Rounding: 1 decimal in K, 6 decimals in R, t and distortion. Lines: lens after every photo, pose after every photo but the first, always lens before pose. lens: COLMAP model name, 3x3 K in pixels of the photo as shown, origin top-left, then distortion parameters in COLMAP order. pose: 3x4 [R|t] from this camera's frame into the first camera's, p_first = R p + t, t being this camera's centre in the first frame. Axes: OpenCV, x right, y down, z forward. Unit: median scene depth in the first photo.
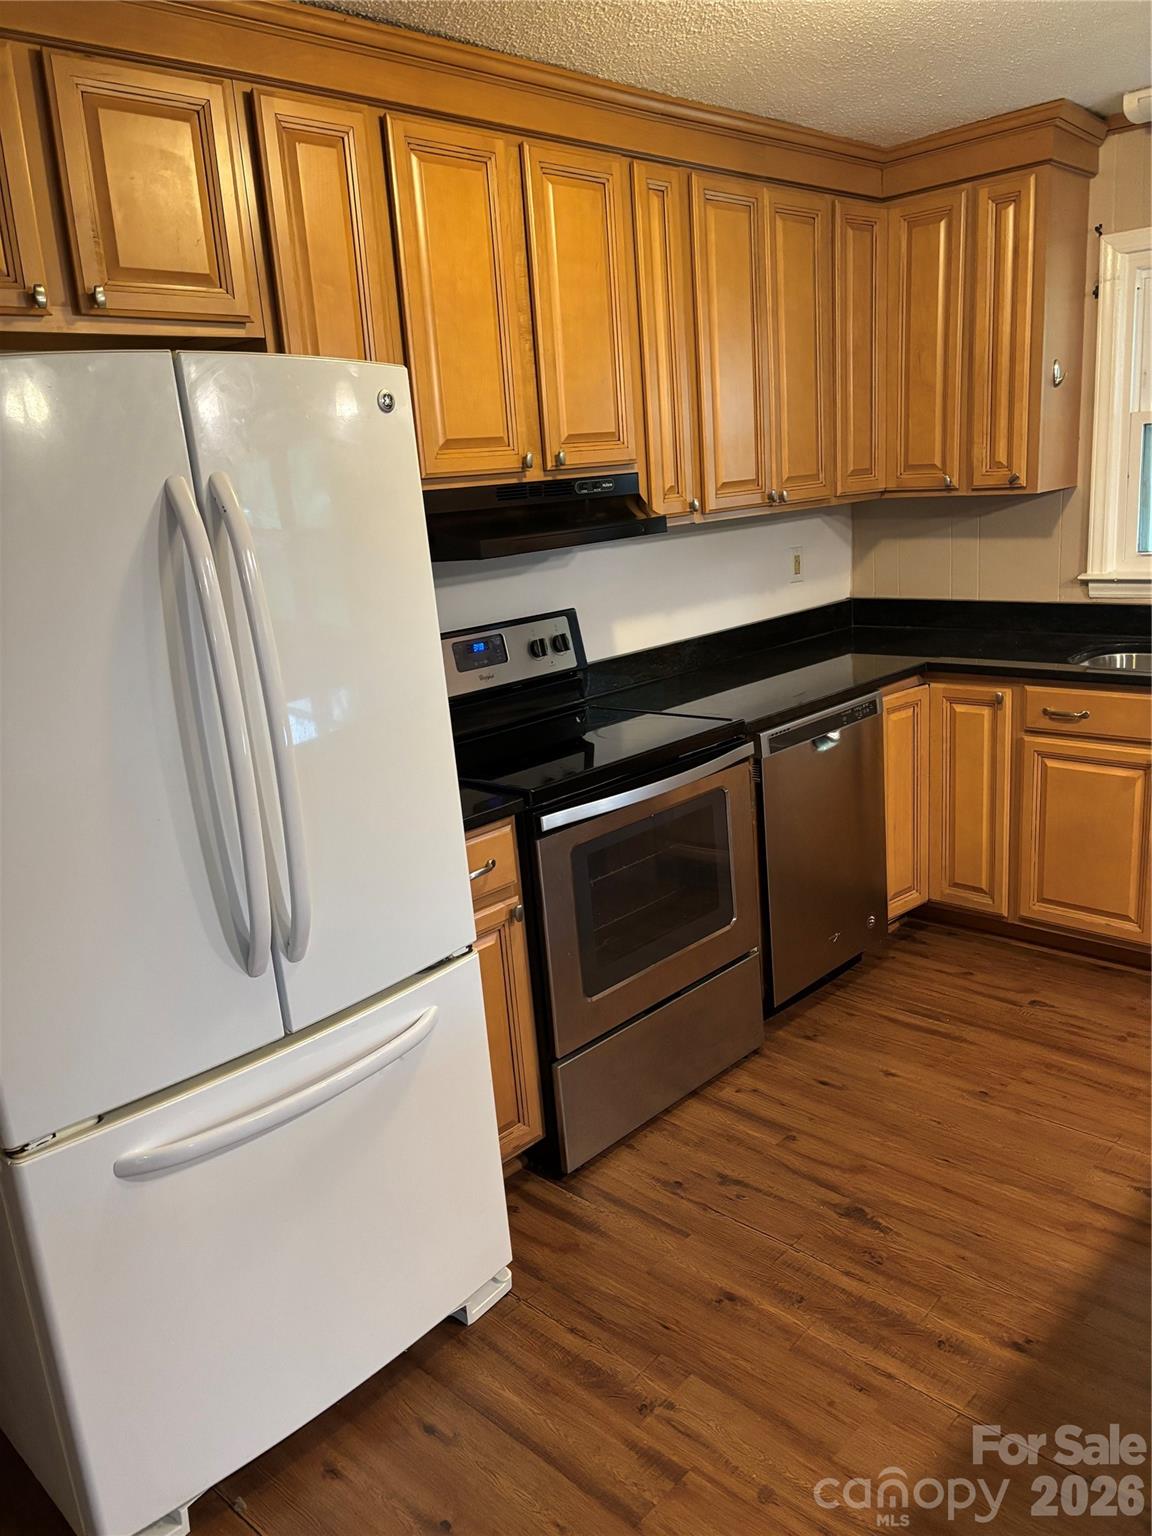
lens RADIAL K [[1172.1, 0, 560.3], [0, 1172.1, 770.3], [0, 0, 1]] dist [0.036114, -0.023483]
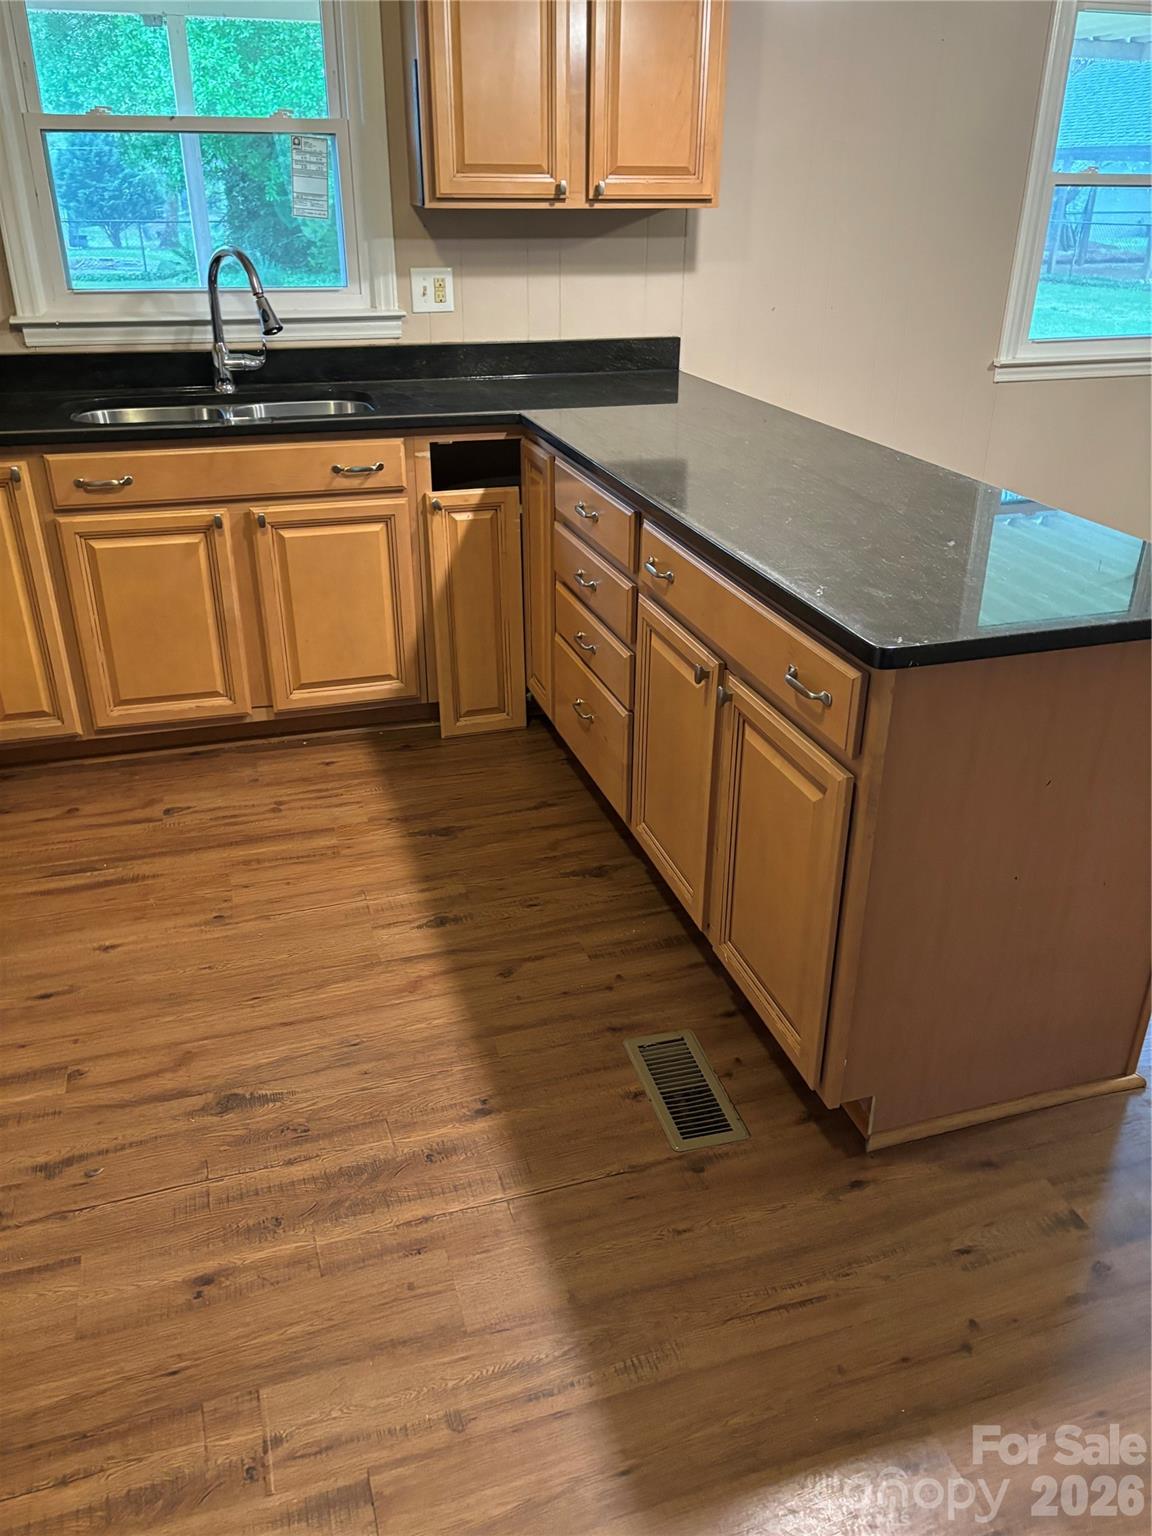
lens RADIAL K [[1172.1, 0, 575.6], [0, 1172.1, 769.1], [0, 0, 1]] dist [0.036114, -0.023483]
pose [[0.470967, -0.320883, 0.821720, -0.226448], [0.179652, 0.946864, 0.266784, -0.022517], [-0.863664, 0.021977, 0.503589, 0.344702]]
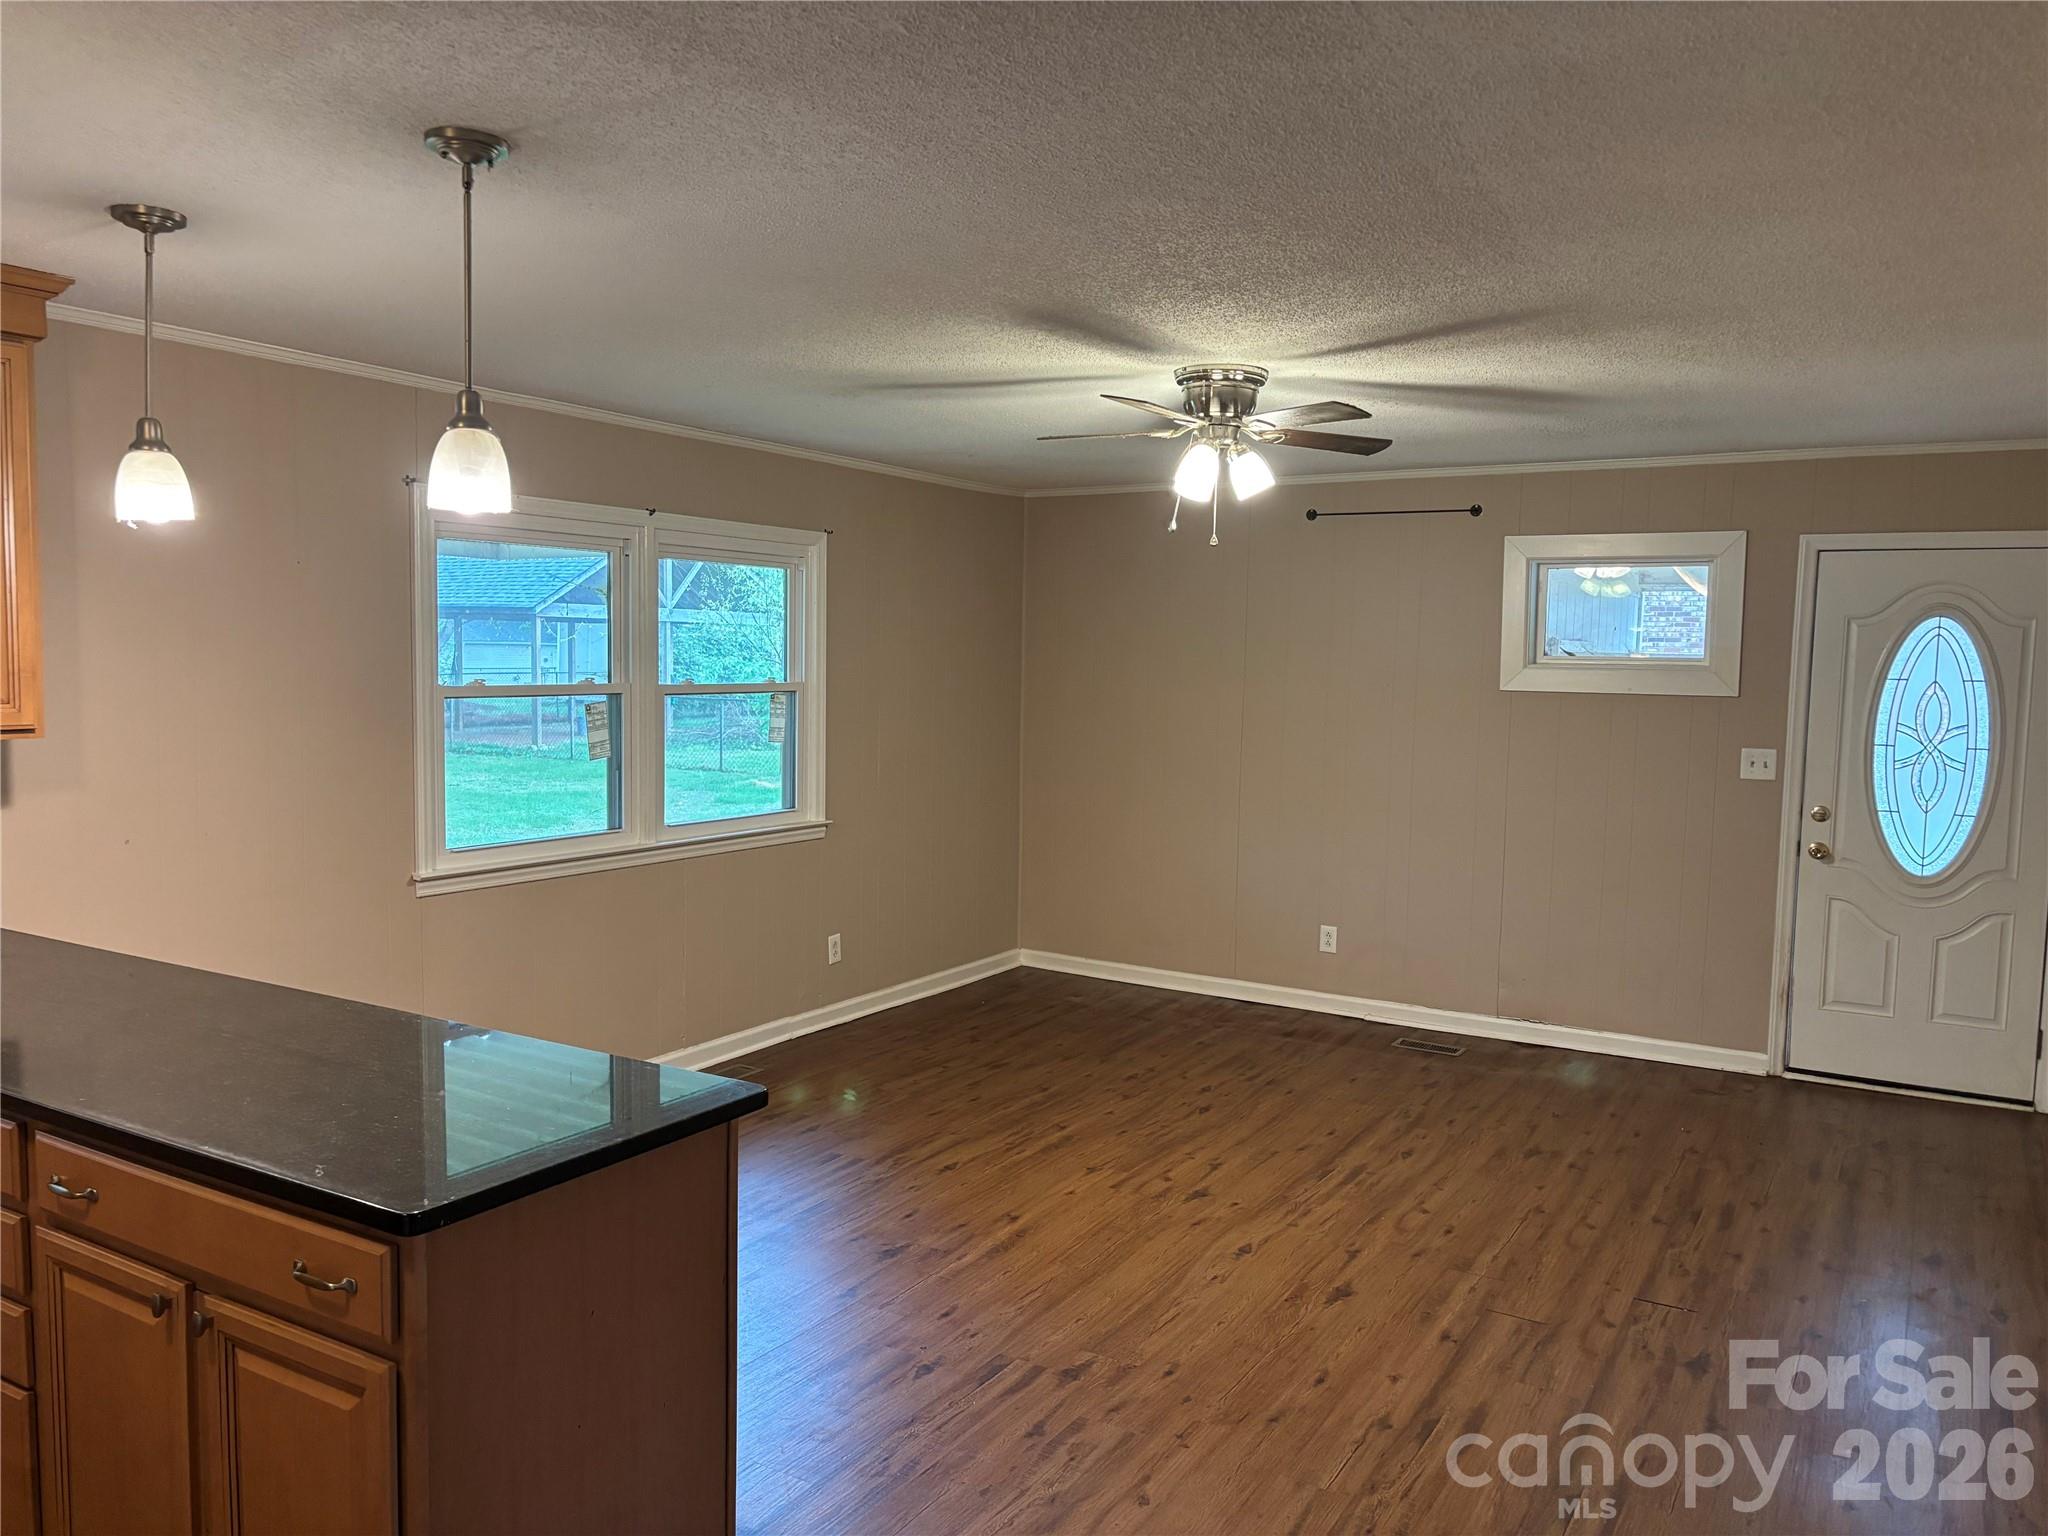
lens RADIAL K [[1562.8, 0, 1010.5], [0, 1562.8, 787.6], [0, 0, 1]] dist [0.036114, -0.023483]
pose [[-0.220380, -0.016810, 0.975269, -0.454243], [0.241705, 0.967727, 0.071298, -0.079119], [-0.944993, 0.251440, -0.209204, 0.339107]]
